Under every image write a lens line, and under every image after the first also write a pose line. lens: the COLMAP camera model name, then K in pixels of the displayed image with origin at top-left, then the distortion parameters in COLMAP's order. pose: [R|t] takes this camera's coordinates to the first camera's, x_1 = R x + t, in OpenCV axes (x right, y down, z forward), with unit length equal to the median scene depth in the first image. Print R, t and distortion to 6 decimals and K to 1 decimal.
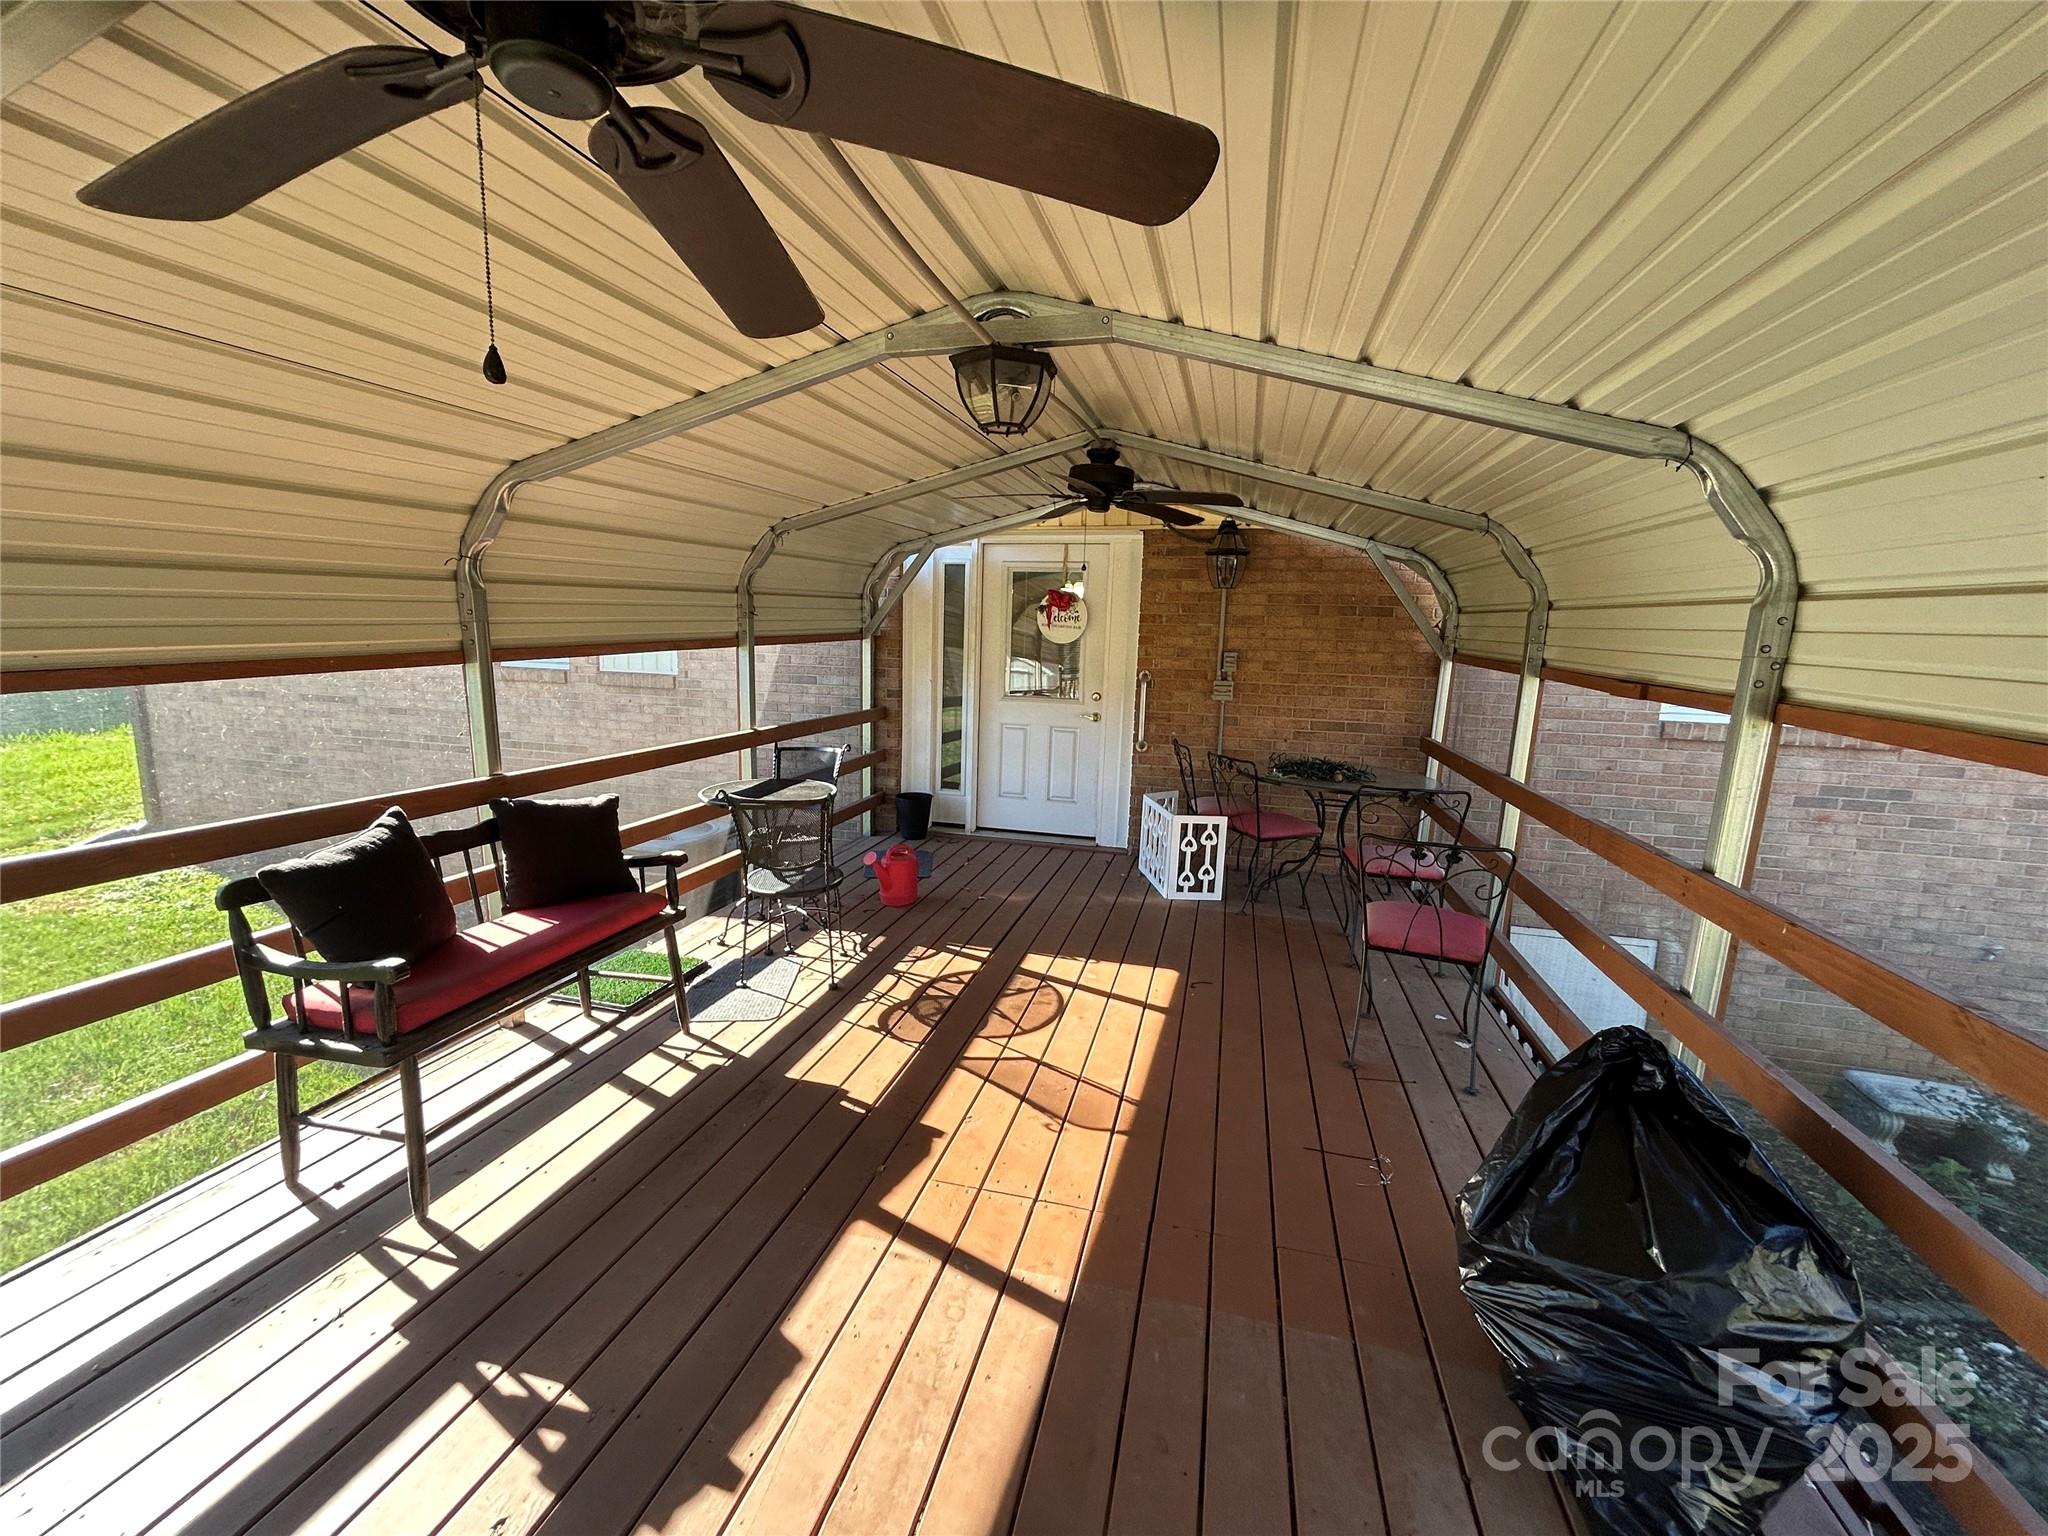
lens RADIAL K [[821.7, 0, 1020.2], [0, 821.7, 763.6], [0, 0, 1]] dist [0.000912, -0.000092]
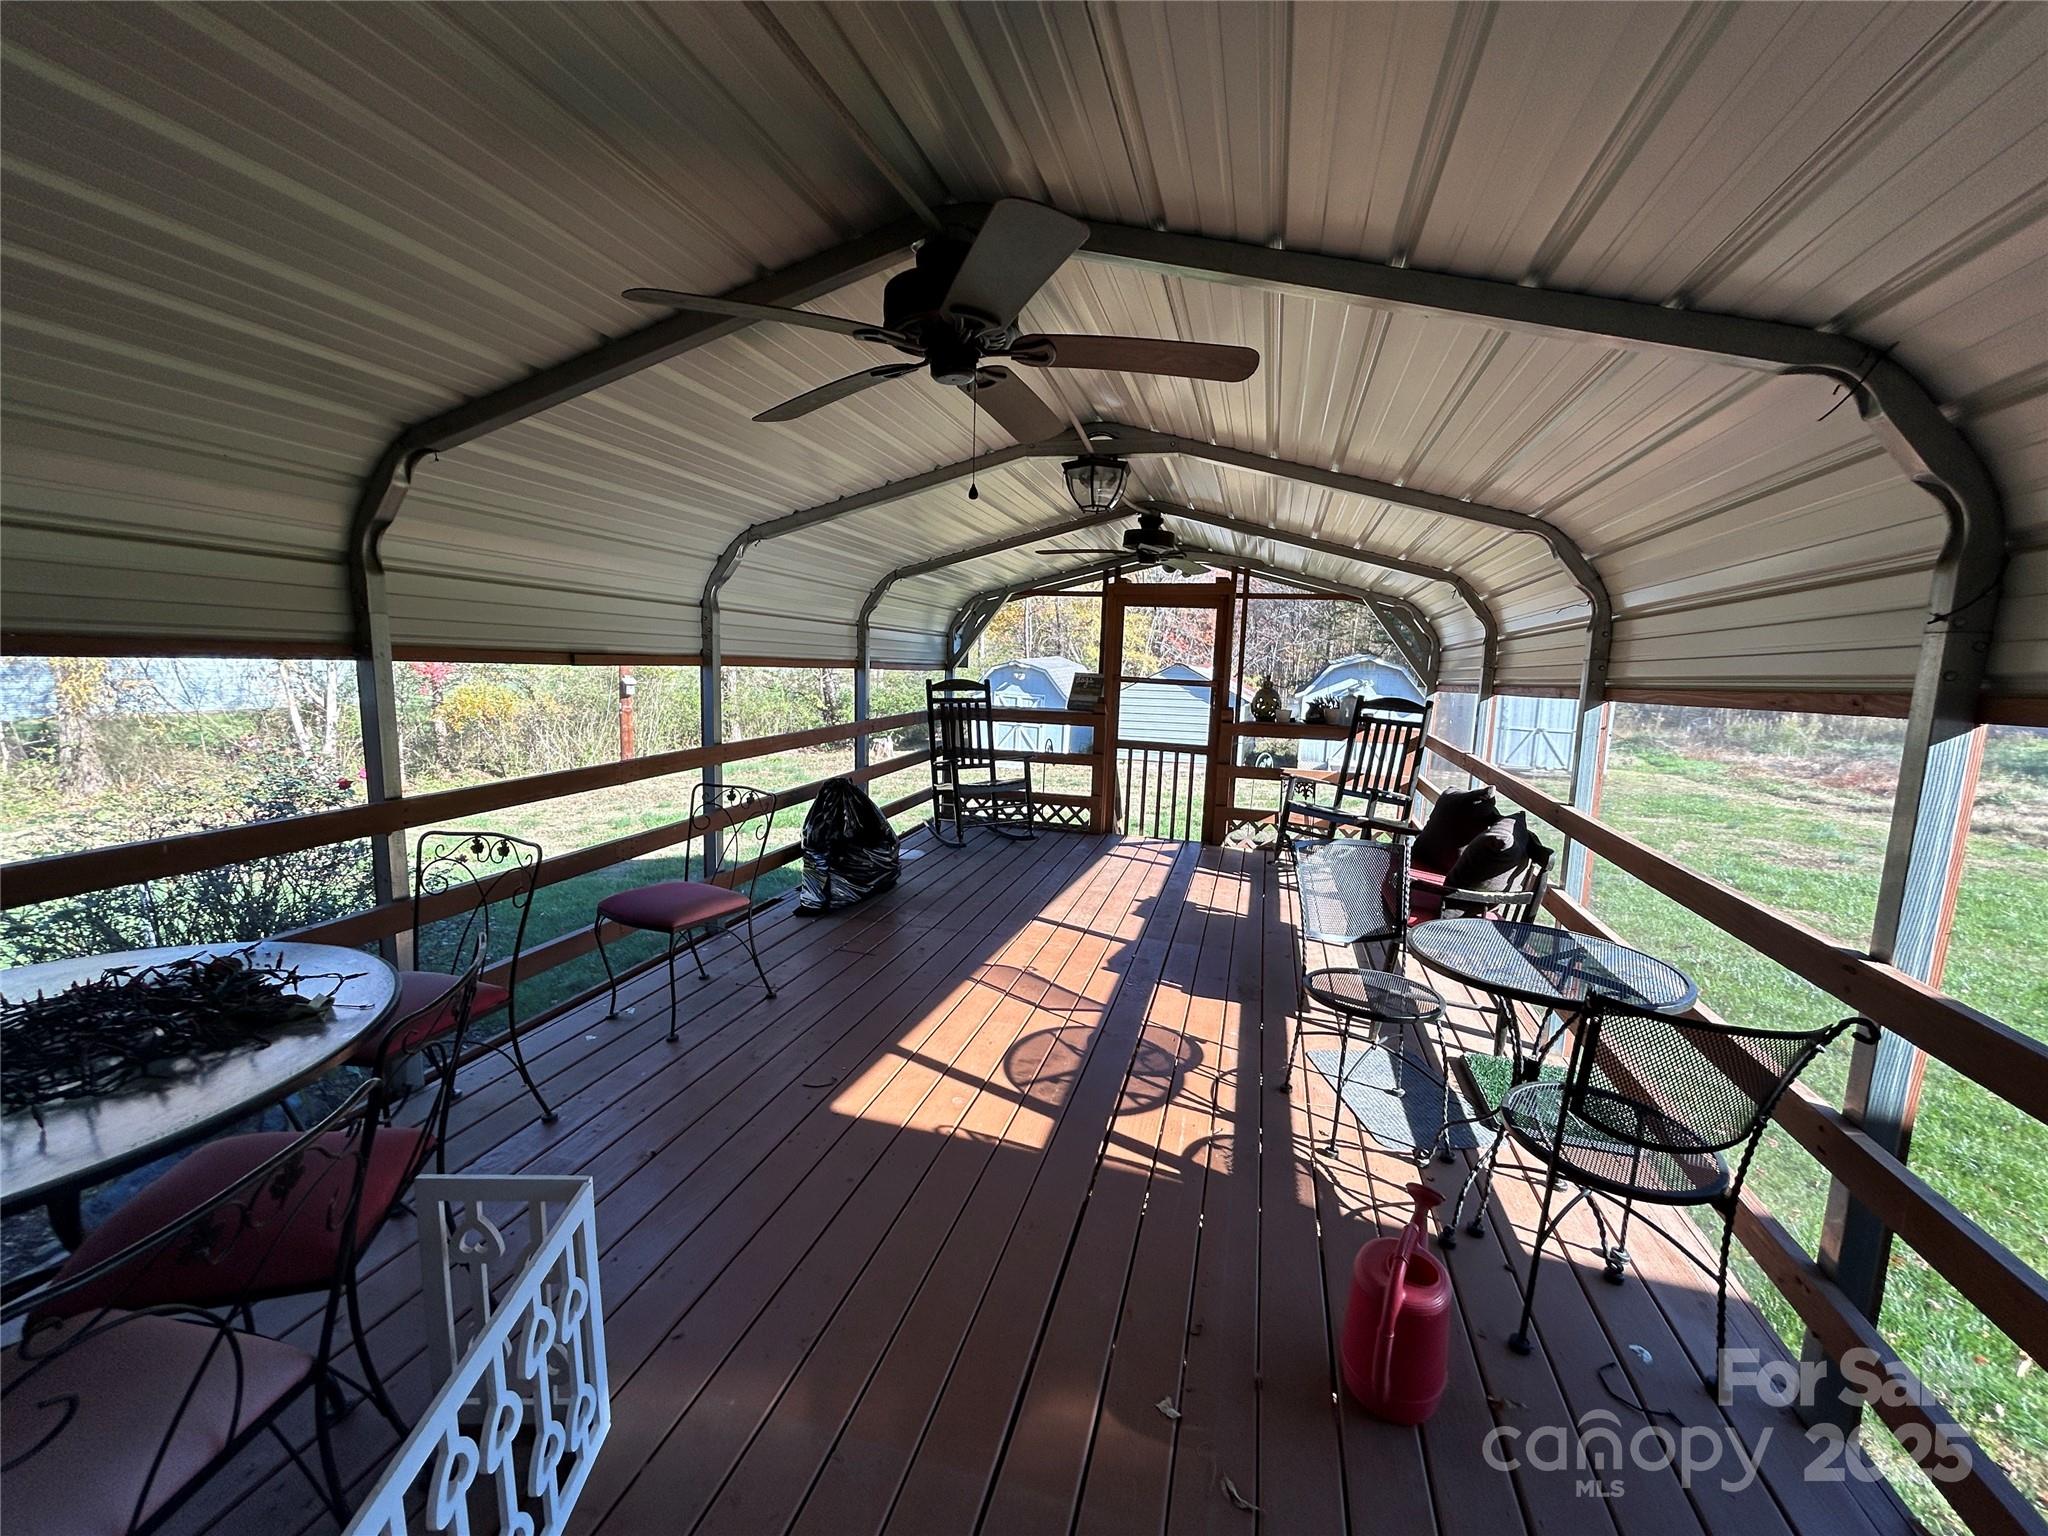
lens RADIAL K [[816.0, 0, 1028.6], [0, 816.0, 771.5], [0, 0, 1]] dist [-0.017300, 0.009510]
pose [[-0.998501, -0.052543, 0.015347, 0.031842], [-0.045424, 0.951809, 0.303310, -0.274887], [-0.030545, 0.302158, -0.952768, 1.788129]]
